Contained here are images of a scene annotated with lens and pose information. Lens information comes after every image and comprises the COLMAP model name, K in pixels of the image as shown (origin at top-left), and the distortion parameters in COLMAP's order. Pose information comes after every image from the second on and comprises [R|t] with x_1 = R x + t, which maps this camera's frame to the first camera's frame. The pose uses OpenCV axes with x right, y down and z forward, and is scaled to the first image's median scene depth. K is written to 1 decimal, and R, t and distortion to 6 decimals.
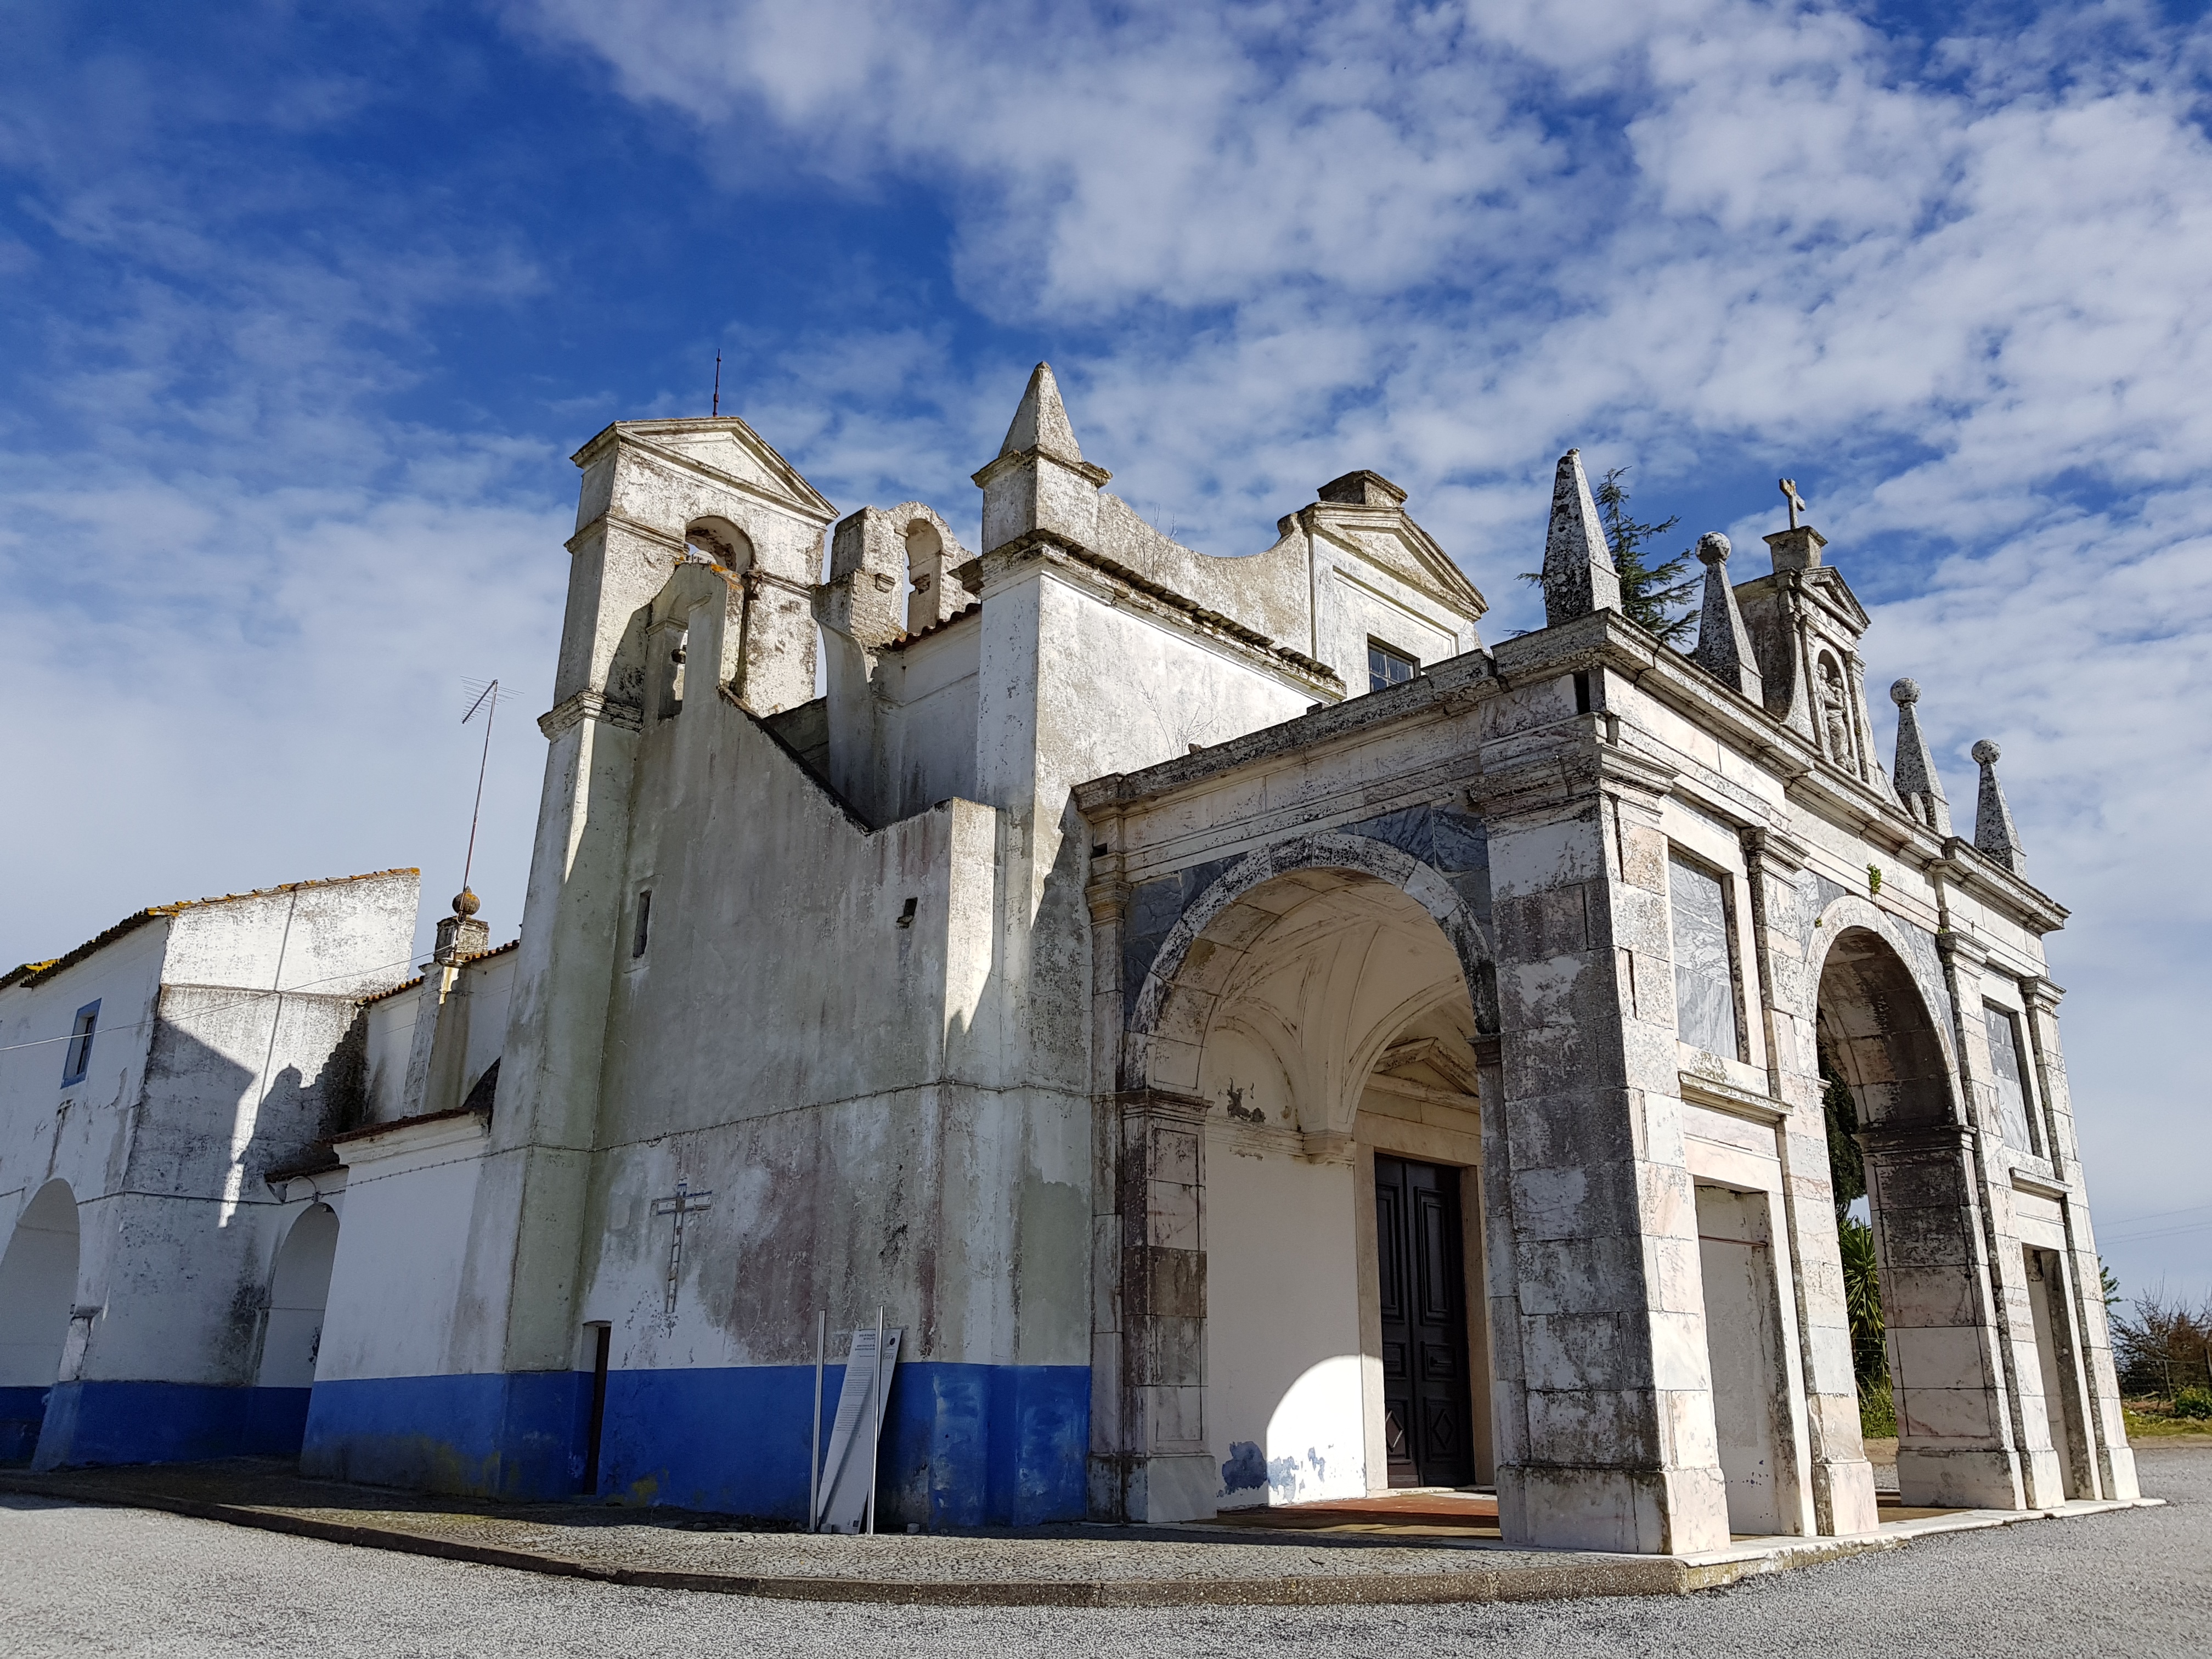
lens RADIAL K [[1741.7, 0, 1106.0], [0, 1741.7, 829.5], [0, 0, 1]] dist [-0.007116, -0.001318]
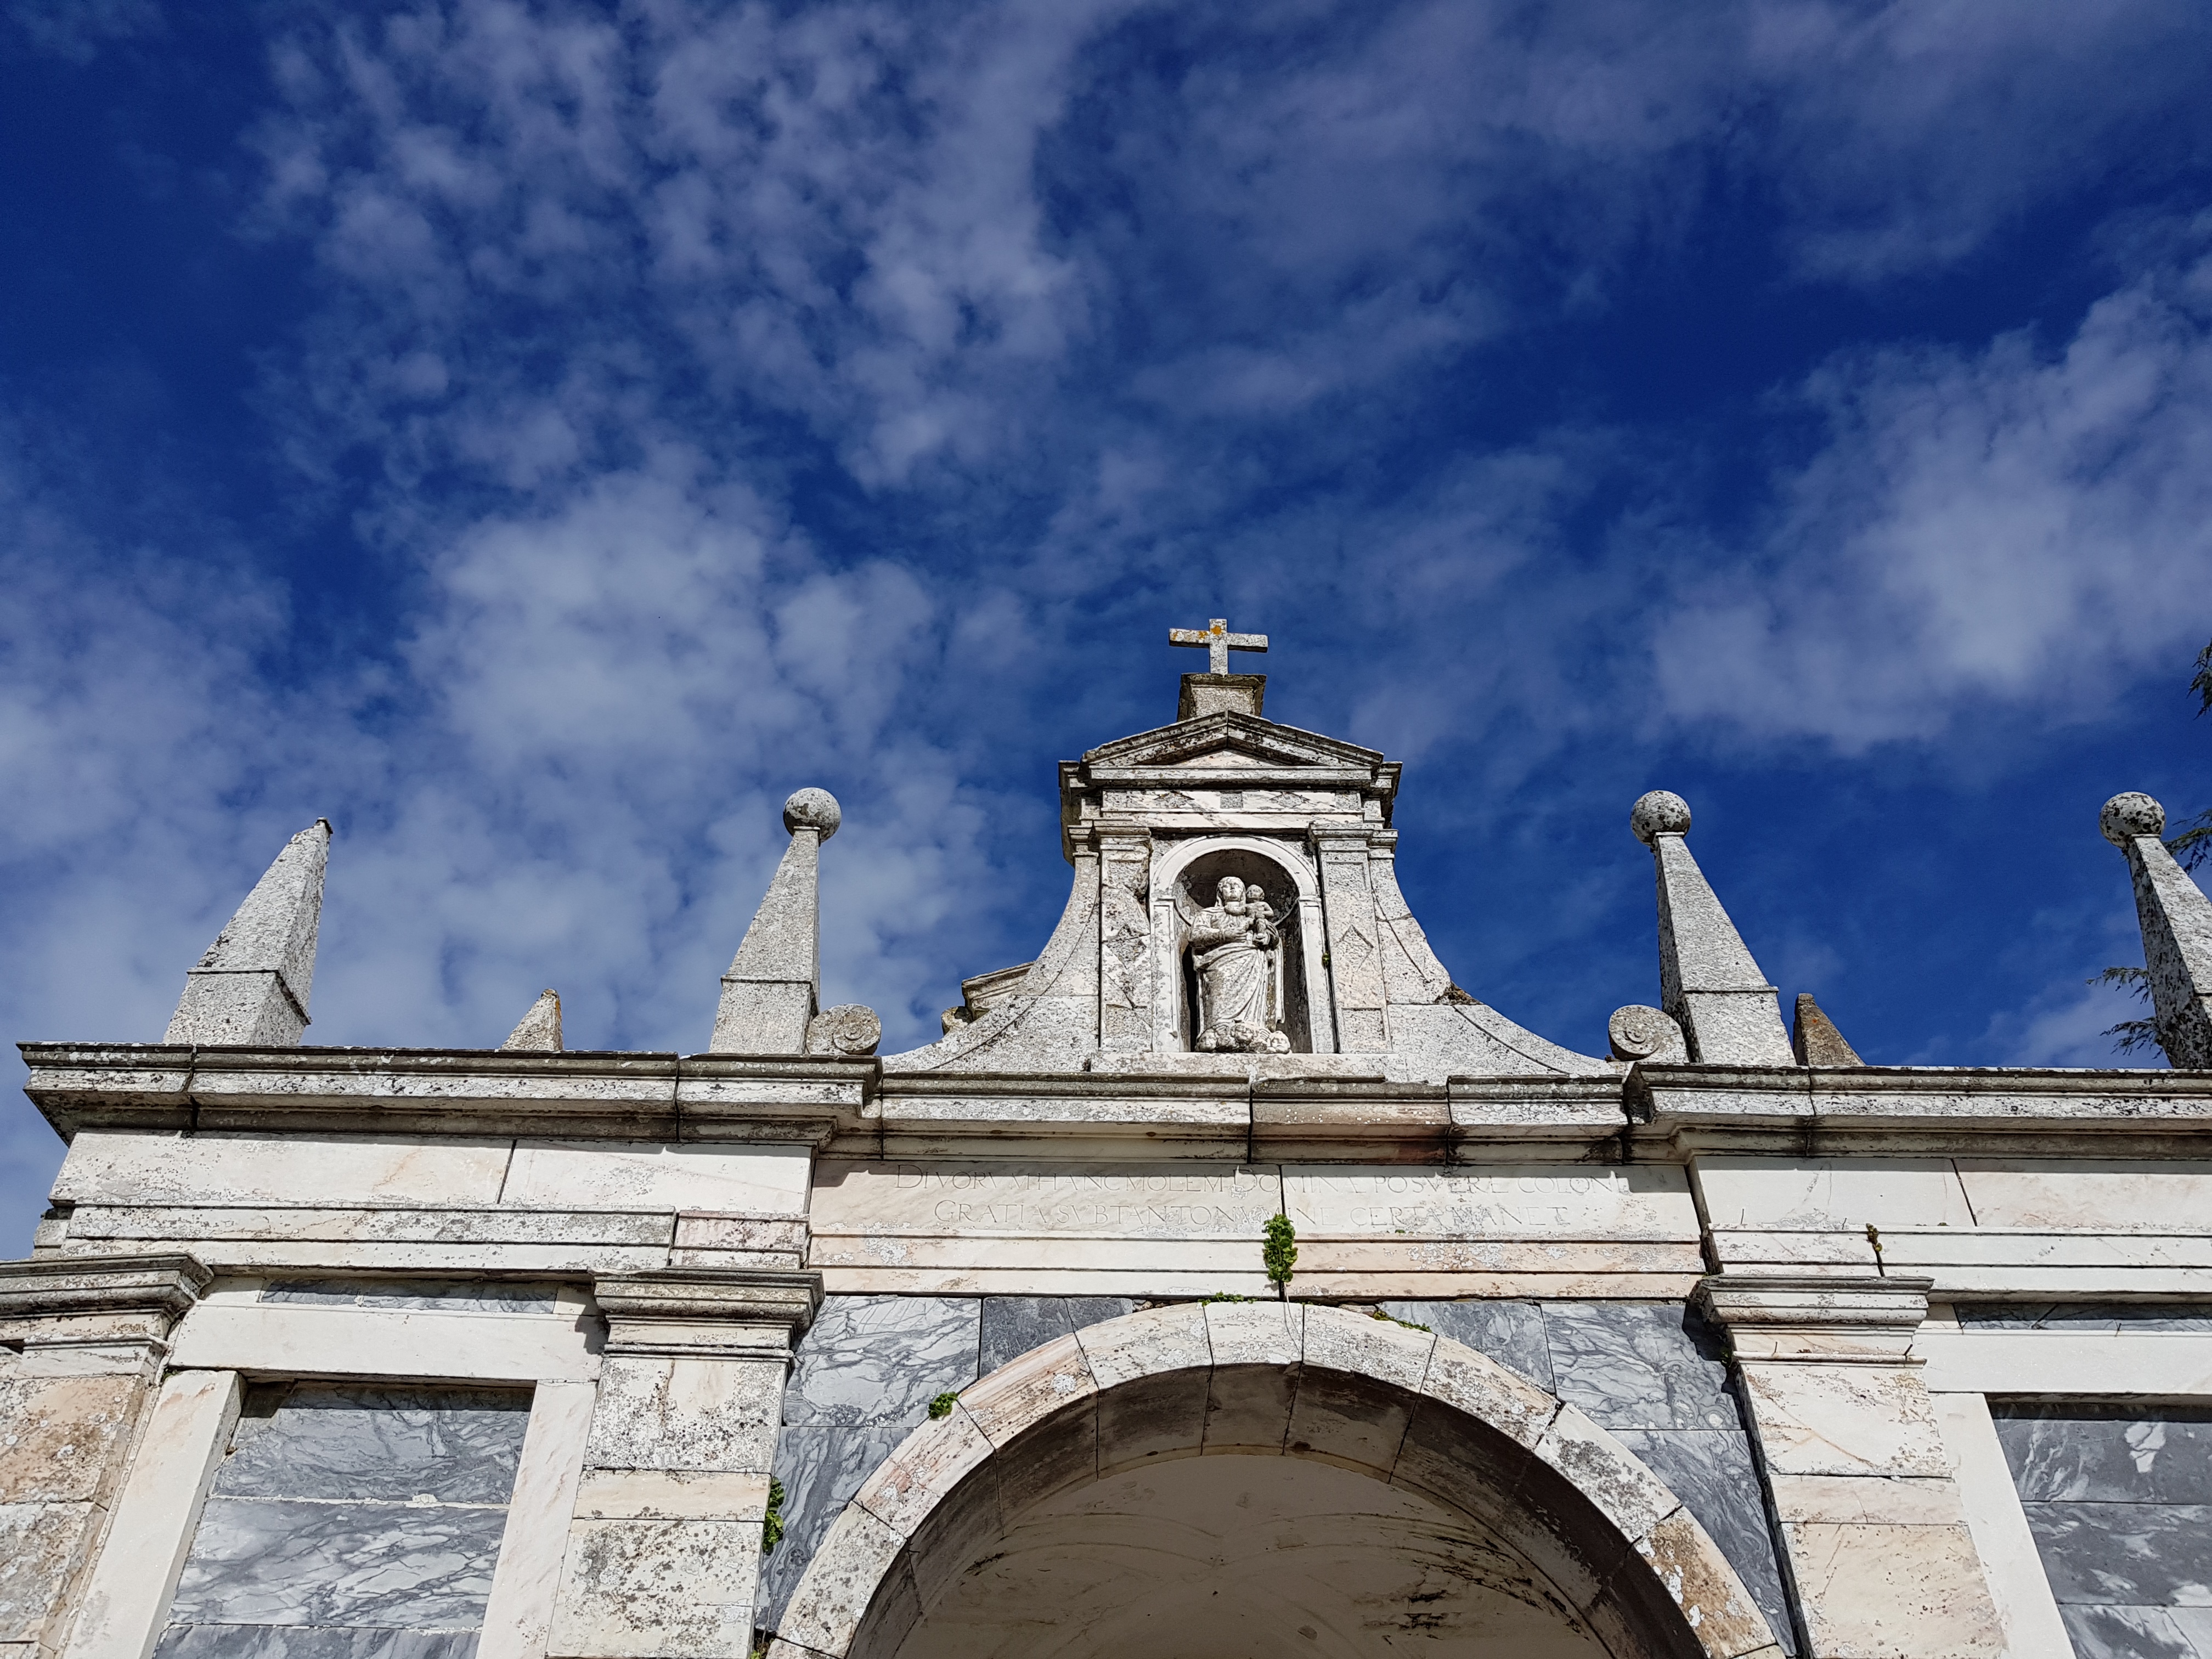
lens RADIAL K [[1741.7, 0, 1106.0], [0, 1741.7, 829.5], [0, 0, 1]] dist [-0.007116, -0.001318]
pose [[0.694578, -0.480409, -0.535507, 0.695321], [0.222558, 0.851336, -0.475074, 0.139141], [0.684126, 0.210795, 0.698238, 0.621885]]
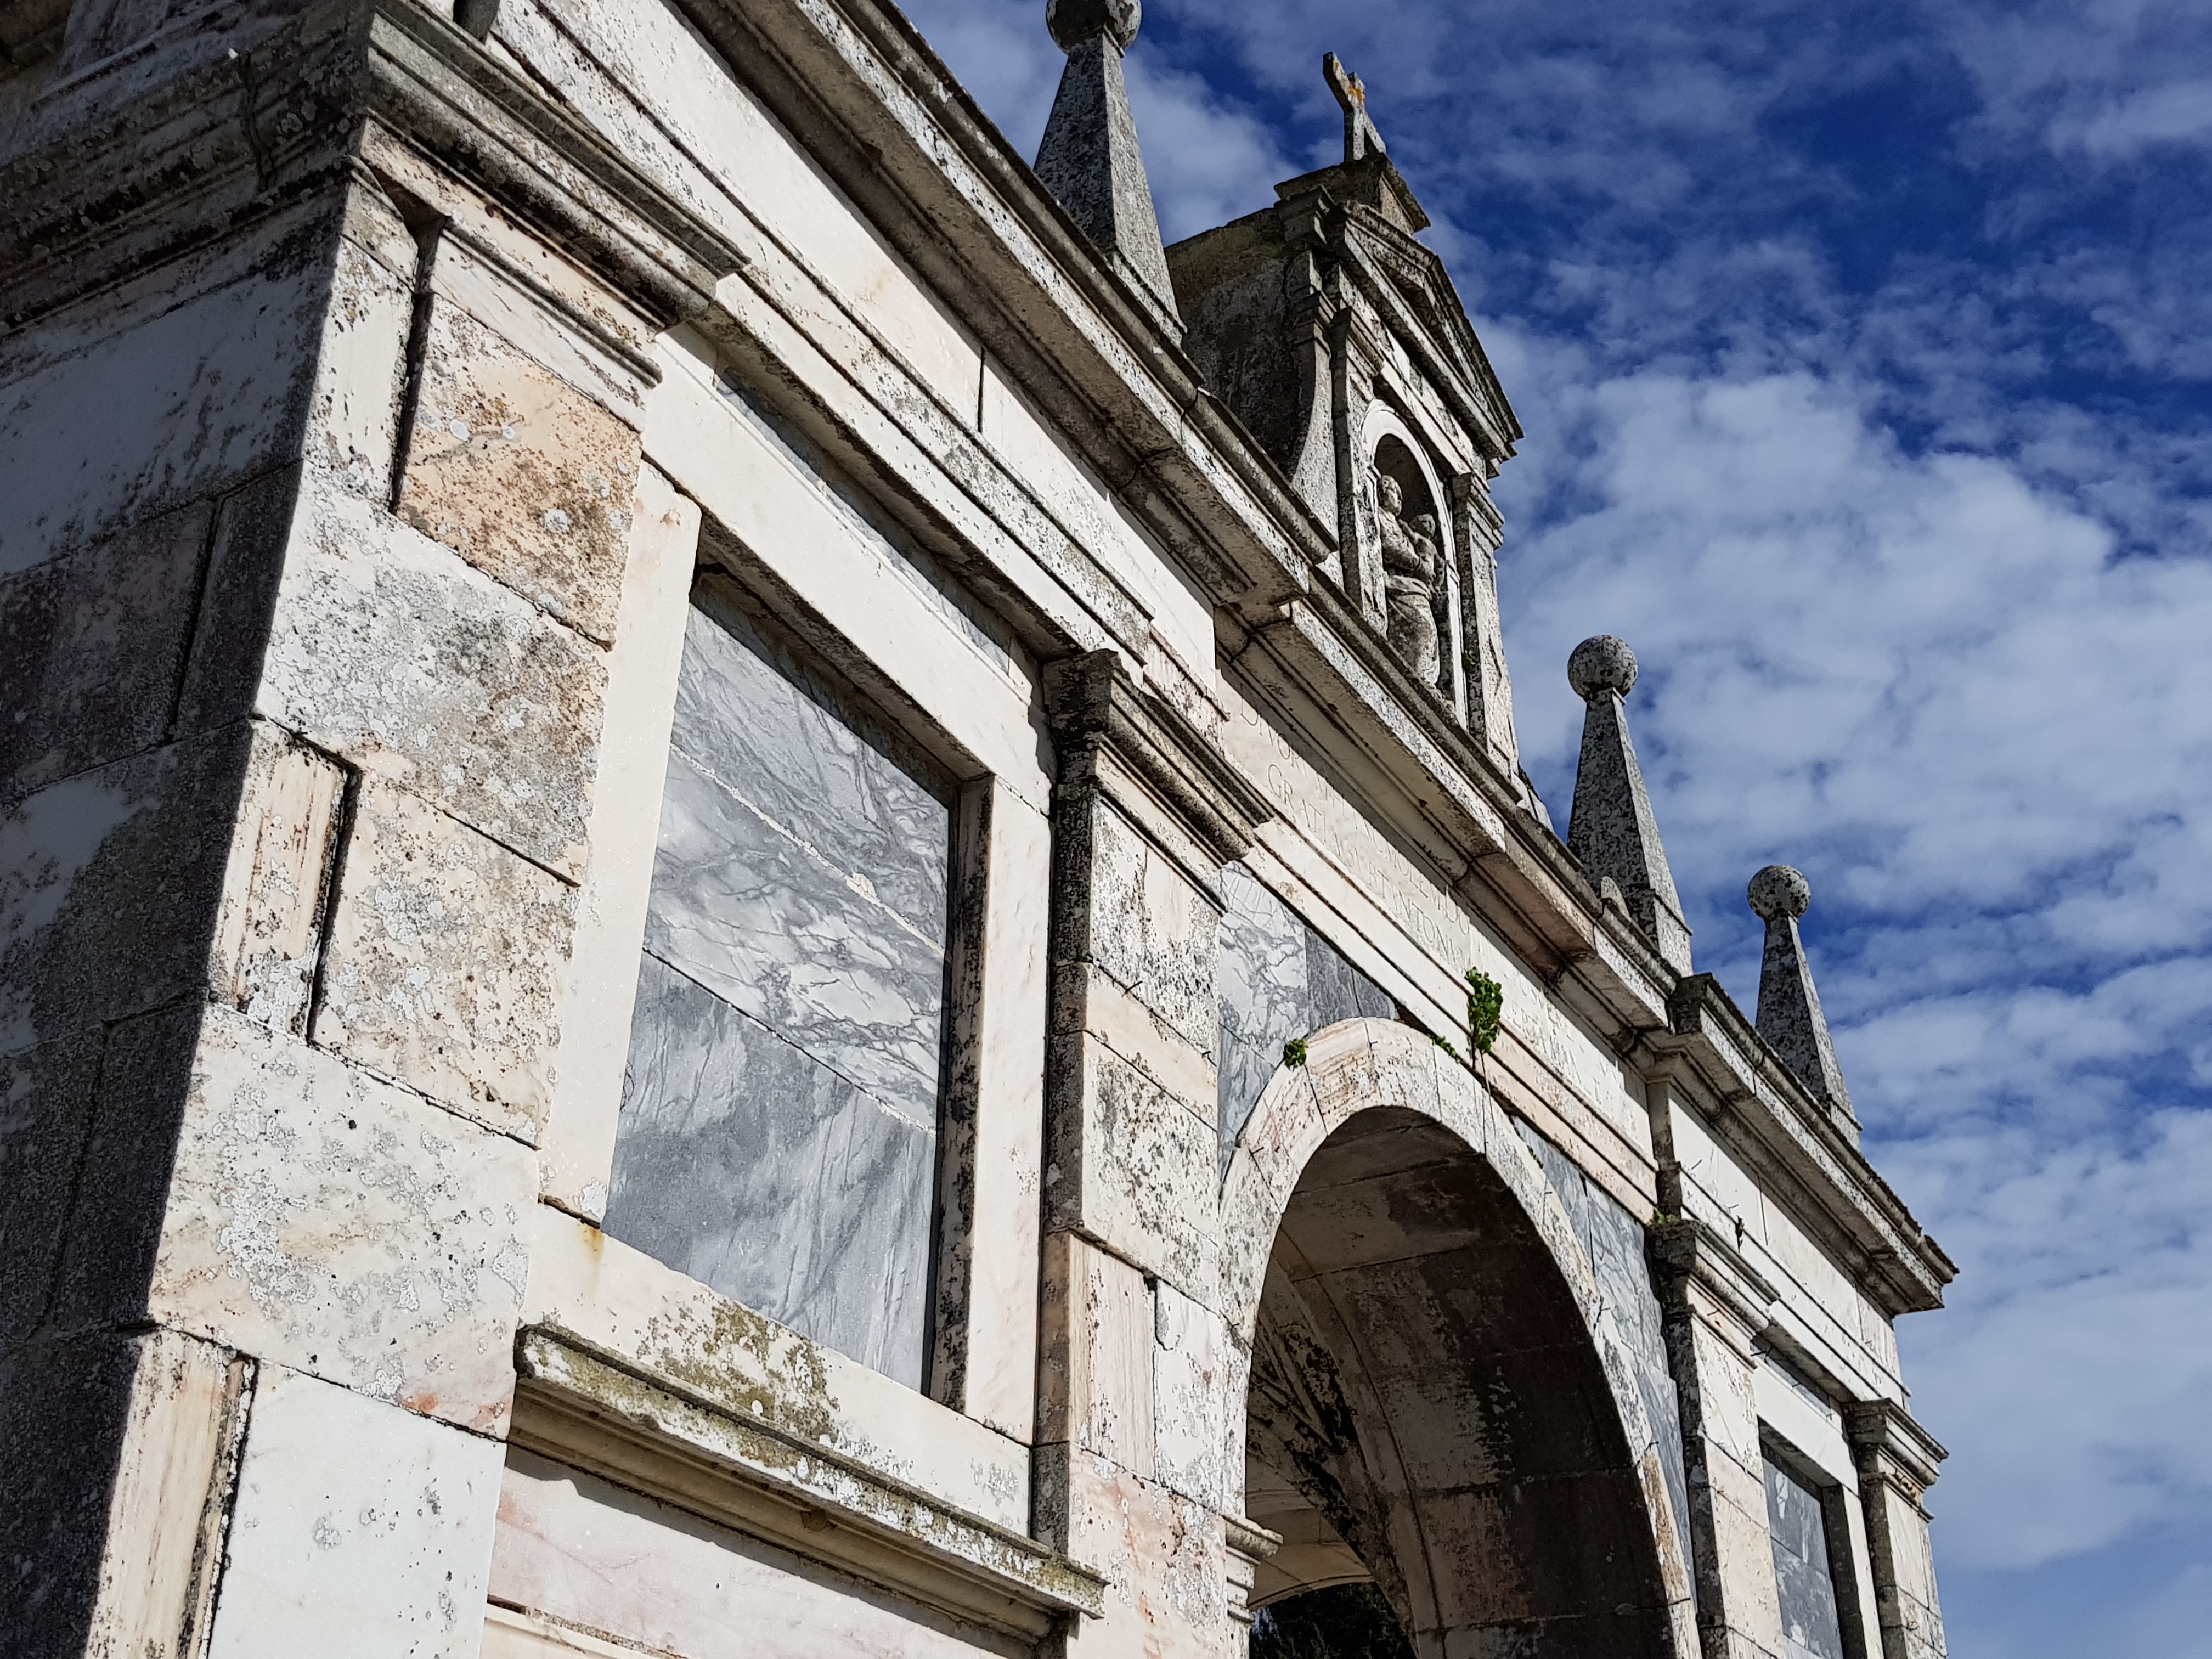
lens RADIAL K [[2655.9, 0, 1052.1], [0, 2655.9, 821.4], [0, 0, 1]] dist [0.140151, -0.353892]
pose [[0.974261, 0.116421, 0.193031, 0.240854], [-0.078225, 0.977707, -0.194861, 0.103048], [-0.211414, 0.174746, 0.961649, 0.476328]]
